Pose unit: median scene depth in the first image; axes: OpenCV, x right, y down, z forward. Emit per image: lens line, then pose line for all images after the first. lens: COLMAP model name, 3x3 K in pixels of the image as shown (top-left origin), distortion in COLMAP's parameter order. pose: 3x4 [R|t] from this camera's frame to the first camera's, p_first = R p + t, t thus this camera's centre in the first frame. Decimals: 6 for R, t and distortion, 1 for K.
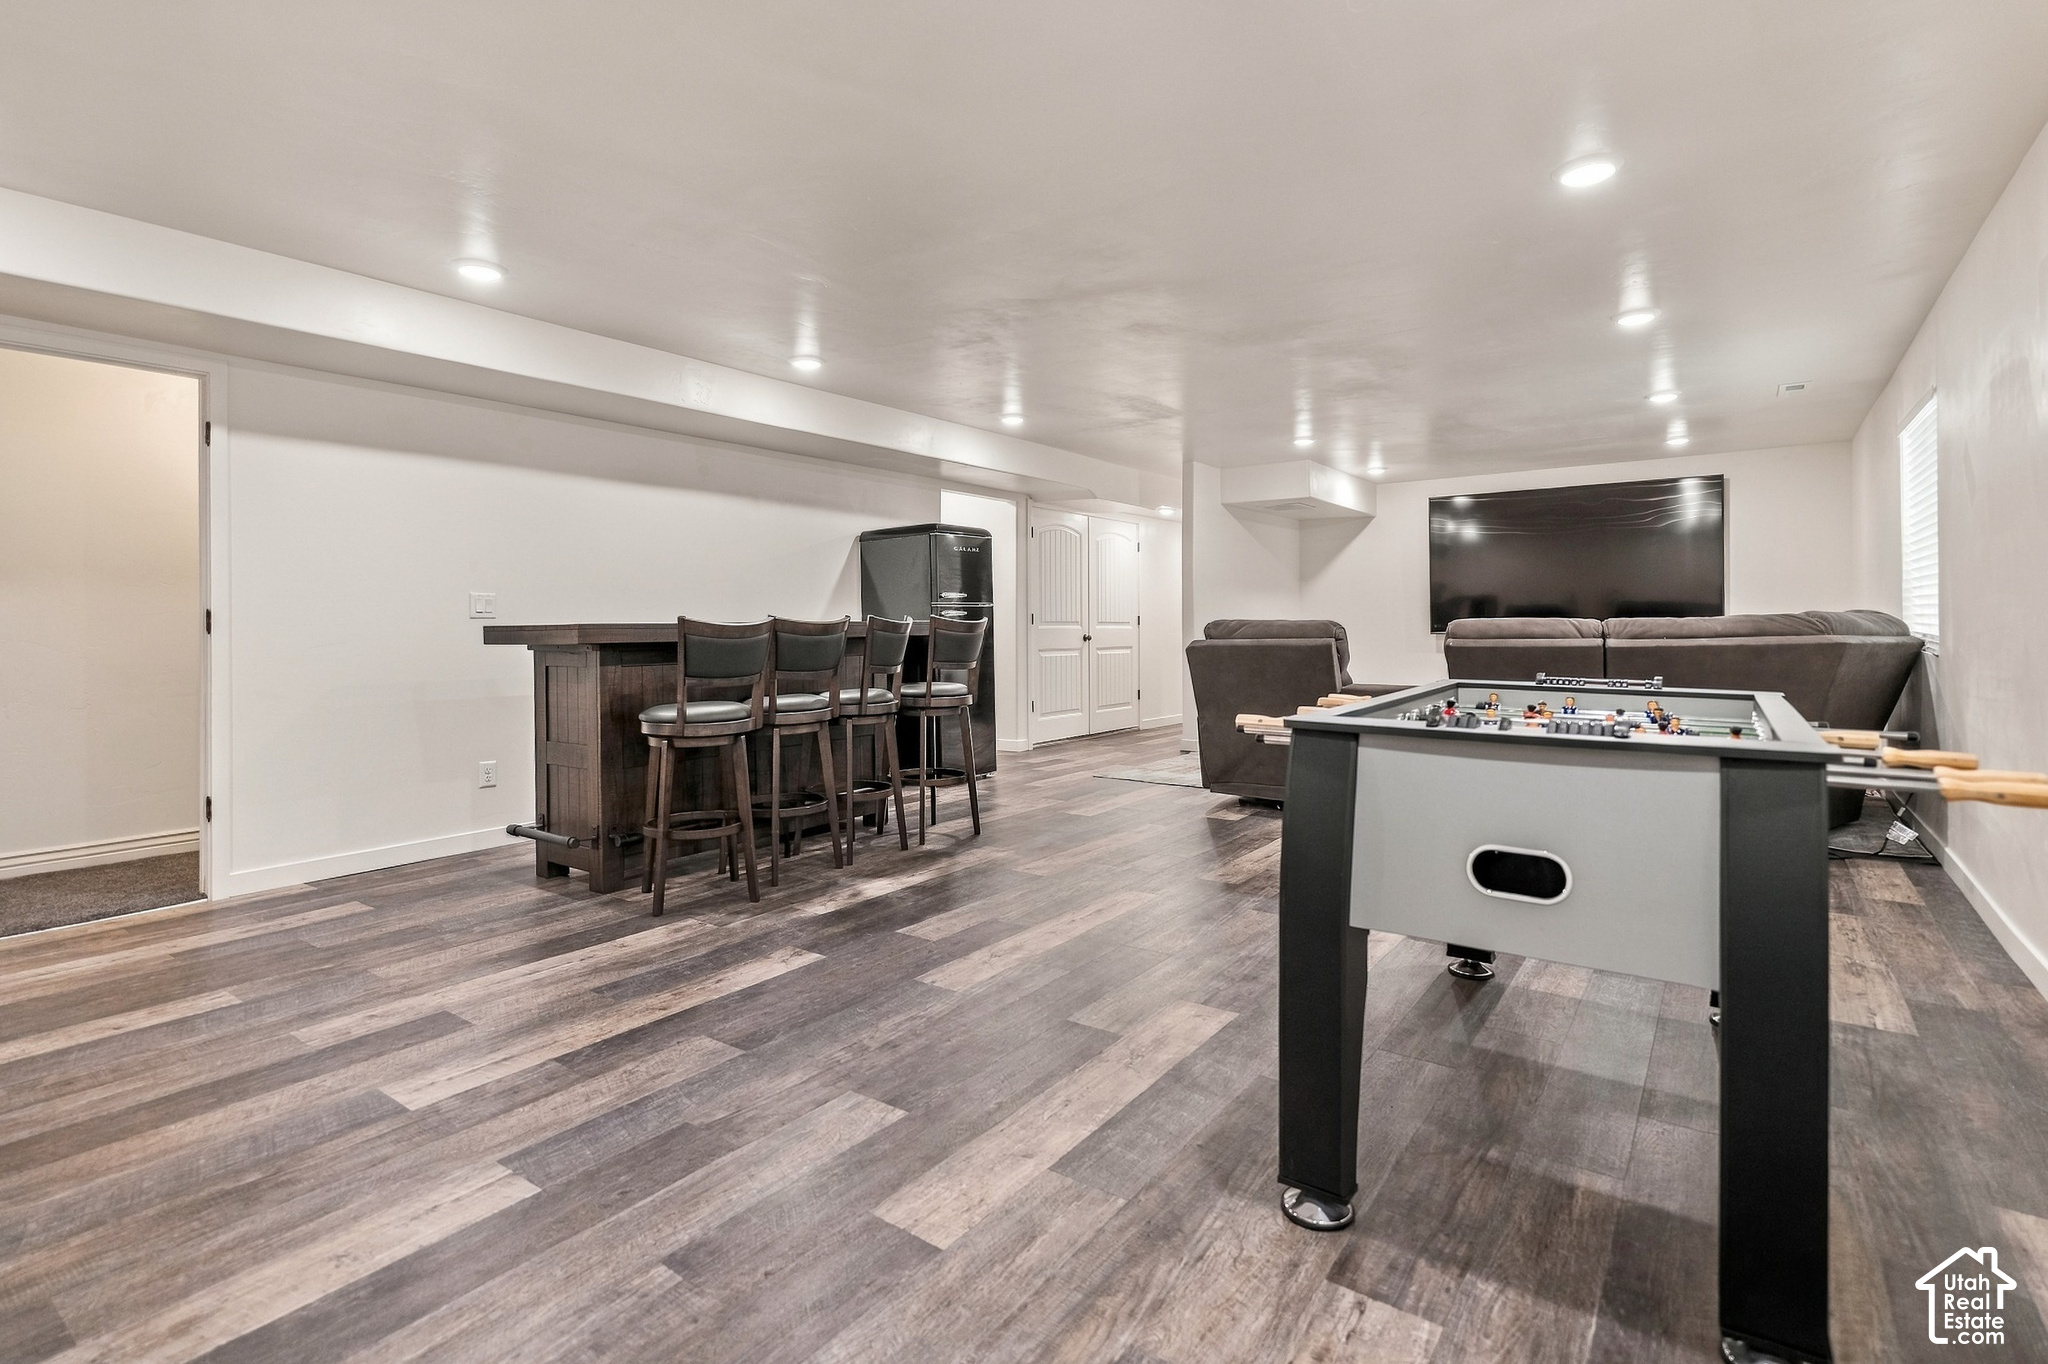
lens RADIAL K [[958.4, 0, 1008.1], [0, 958.4, 635.0], [0, 0, 1]] dist [-0.001640, 0.003036]
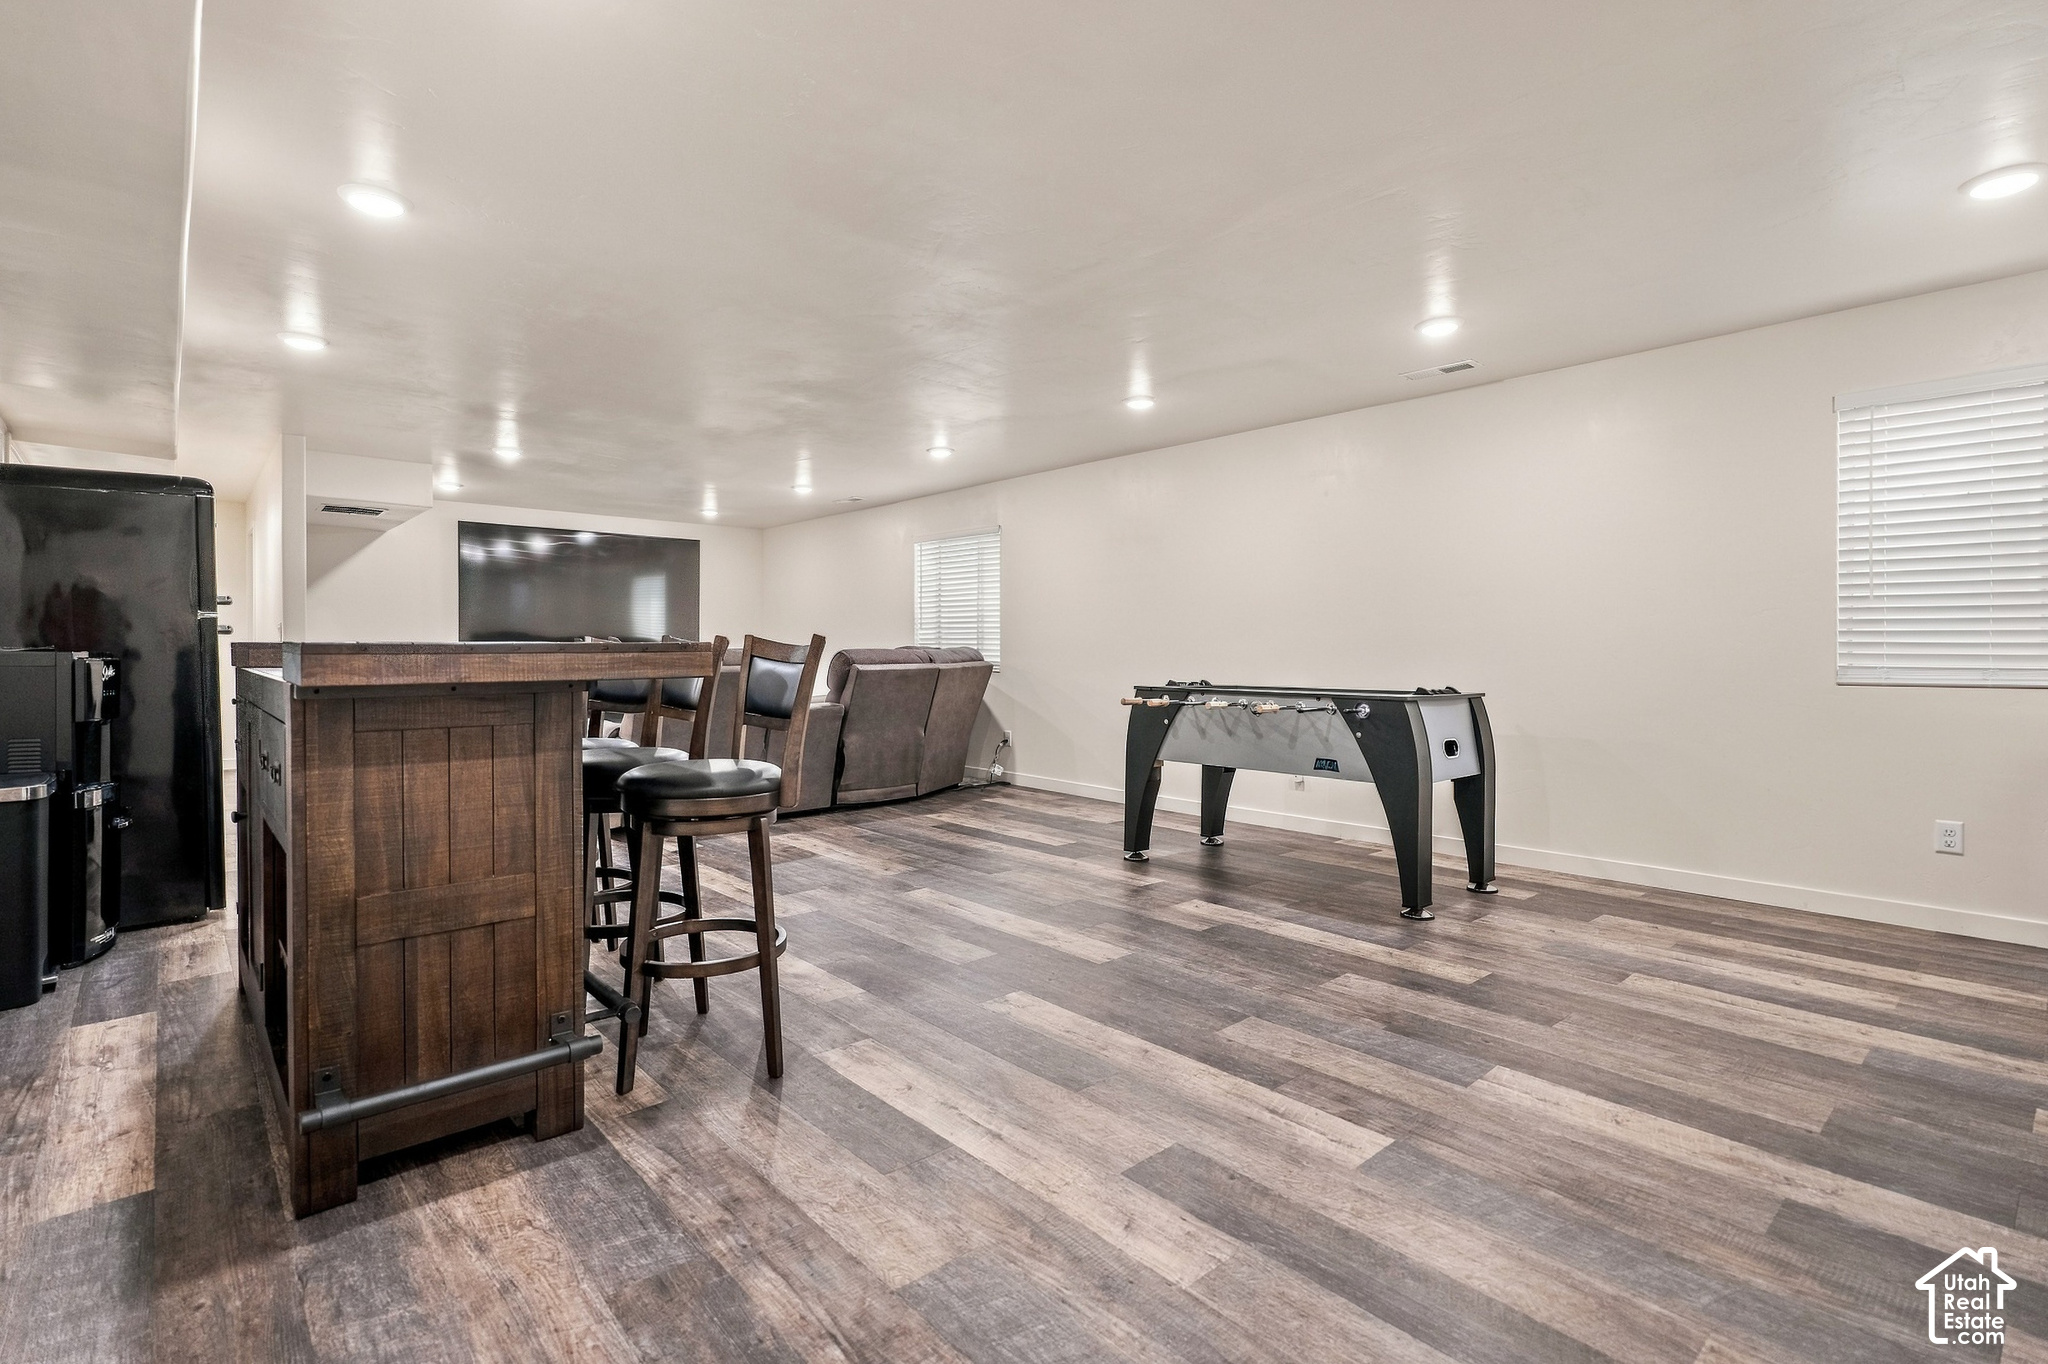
lens RADIAL K [[958.4, 0, 1019.9], [0, 958.4, 667.7], [0, 0, 1]] dist [-0.001640, 0.003036]
pose [[0.215709, -0.005381, 0.976443, -1.539583], [0.009900, 0.999945, 0.003323, 0.013948], [-0.976408, 0.008950, 0.215750, 1.085378]]
